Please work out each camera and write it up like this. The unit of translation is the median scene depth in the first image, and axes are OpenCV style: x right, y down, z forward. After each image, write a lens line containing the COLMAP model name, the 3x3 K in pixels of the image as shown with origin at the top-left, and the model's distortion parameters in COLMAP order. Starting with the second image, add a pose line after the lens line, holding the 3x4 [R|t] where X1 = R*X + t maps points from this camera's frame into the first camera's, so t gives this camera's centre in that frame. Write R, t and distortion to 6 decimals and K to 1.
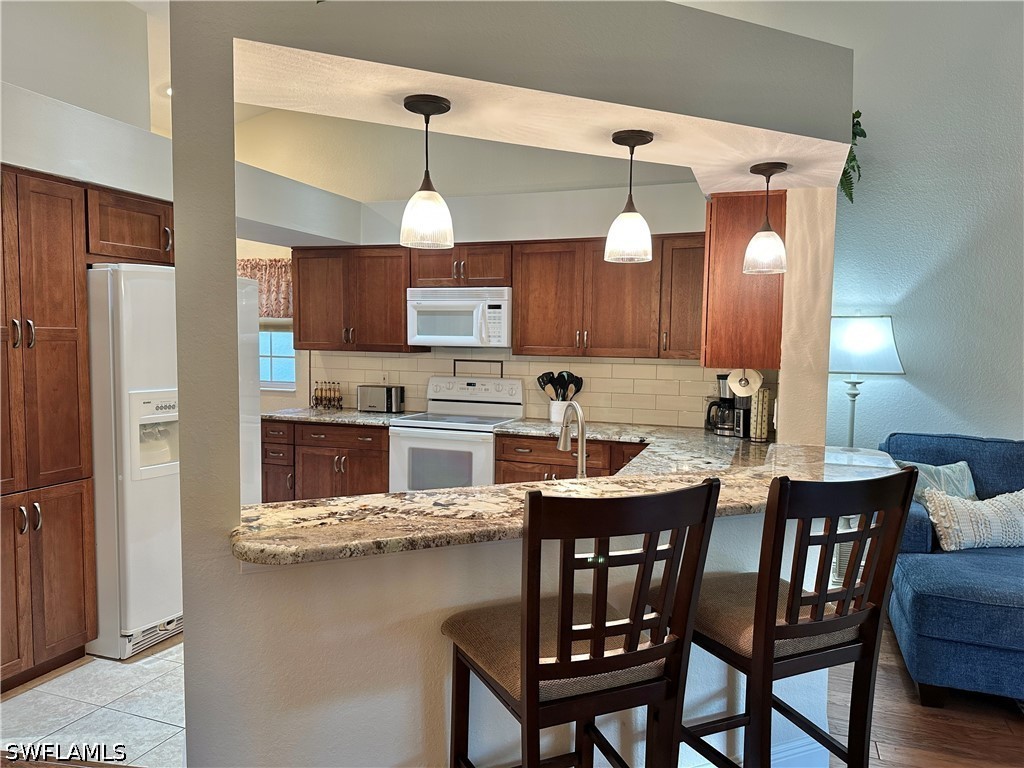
lens RADIAL K [[709.4, 0, 514.6], [0, 709.4, 389.3], [0, 0, 1]] dist [0.156889, -0.320571]
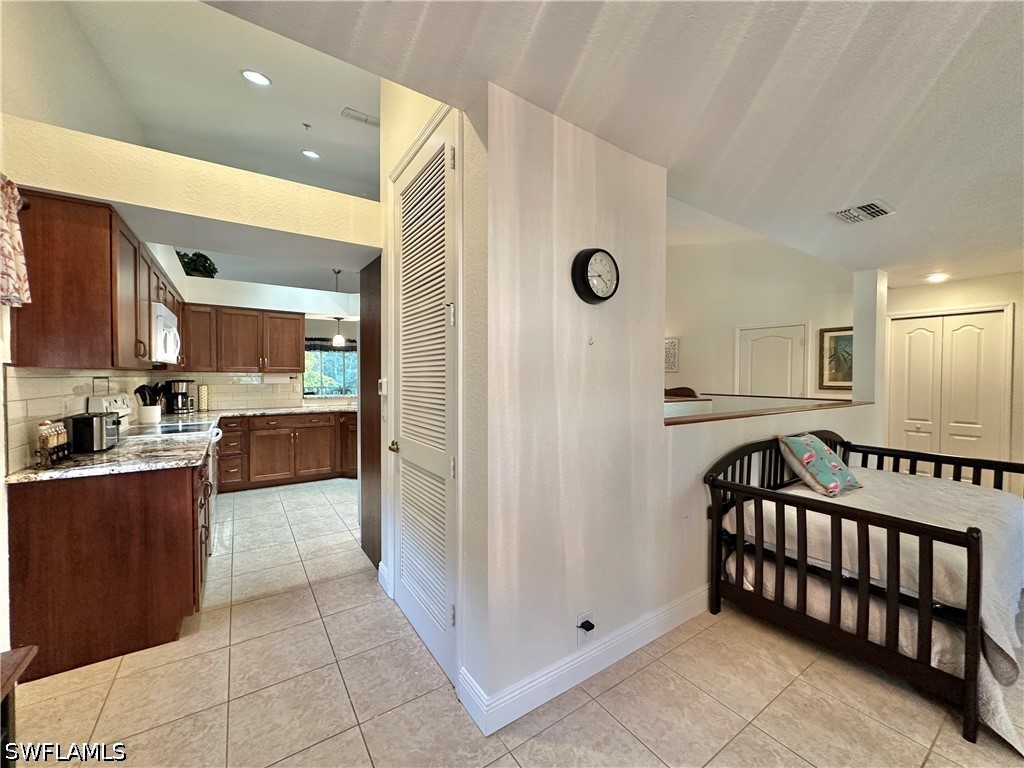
lens RADIAL K [[406.9, 0, 509.9], [0, 406.9, 384.2], [0, 0, 1]] dist [-0.000629, -0.000360]
pose [[-0.805815, -0.029272, 0.591443, -0.914236], [0.028167, 0.995752, 0.087658, -0.070644], [-0.591497, 0.087295, -0.801568, 1.234752]]
